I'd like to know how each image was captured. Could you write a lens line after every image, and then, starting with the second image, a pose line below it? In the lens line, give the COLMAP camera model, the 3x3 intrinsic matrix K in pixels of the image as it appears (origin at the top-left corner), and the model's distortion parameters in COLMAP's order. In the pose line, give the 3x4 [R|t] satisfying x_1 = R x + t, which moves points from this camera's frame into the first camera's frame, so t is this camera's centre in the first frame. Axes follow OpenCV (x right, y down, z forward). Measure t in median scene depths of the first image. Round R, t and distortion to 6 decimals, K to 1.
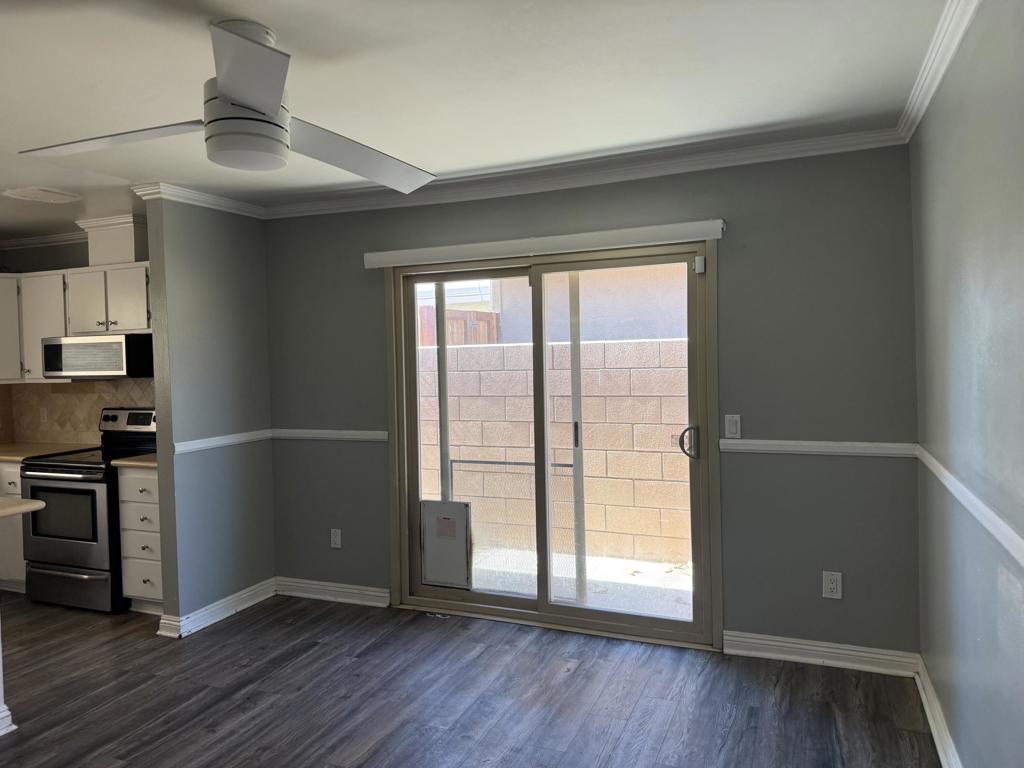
lens RADIAL K [[720.1, 0, 511.5], [0, 720.1, 368.0], [0, 0, 1]] dist [0.049166, -0.065095]
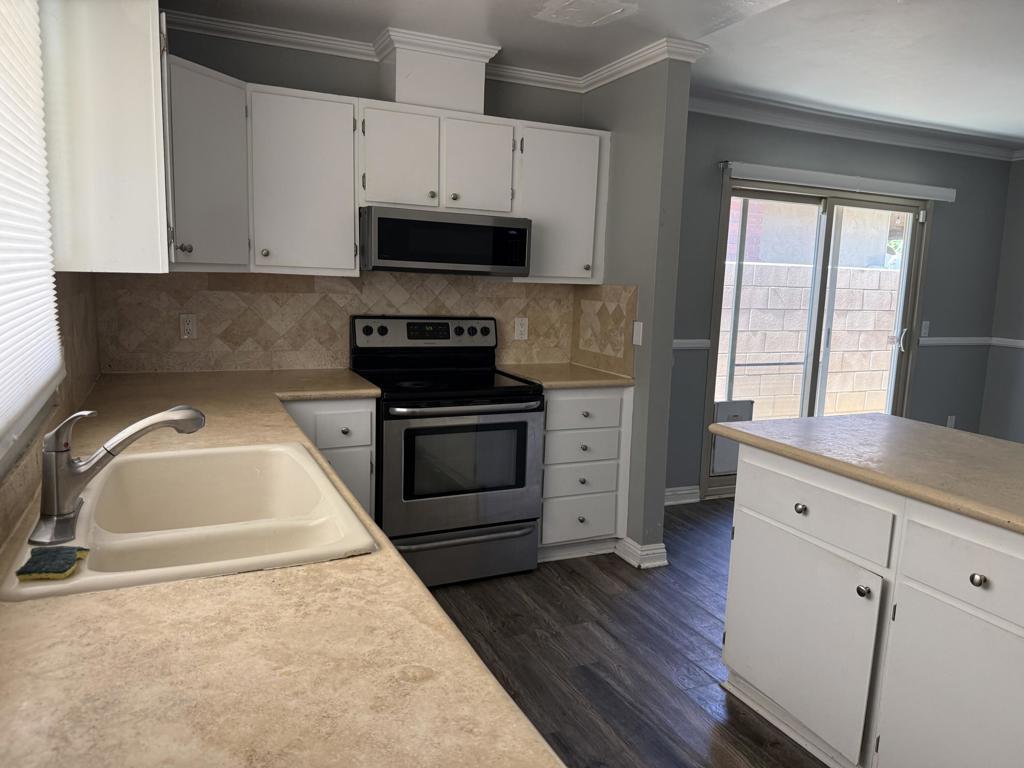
lens RADIAL K [[708.9, 0, 534.6], [0, 708.9, 388.6], [0, 0, 1]] dist [0.107388, -0.239286]
pose [[0.679253, -0.069504, 0.730606, -1.074148], [-0.037919, 0.990852, 0.129516, 0.033276], [-0.732924, -0.115678, 0.670403, 0.468689]]
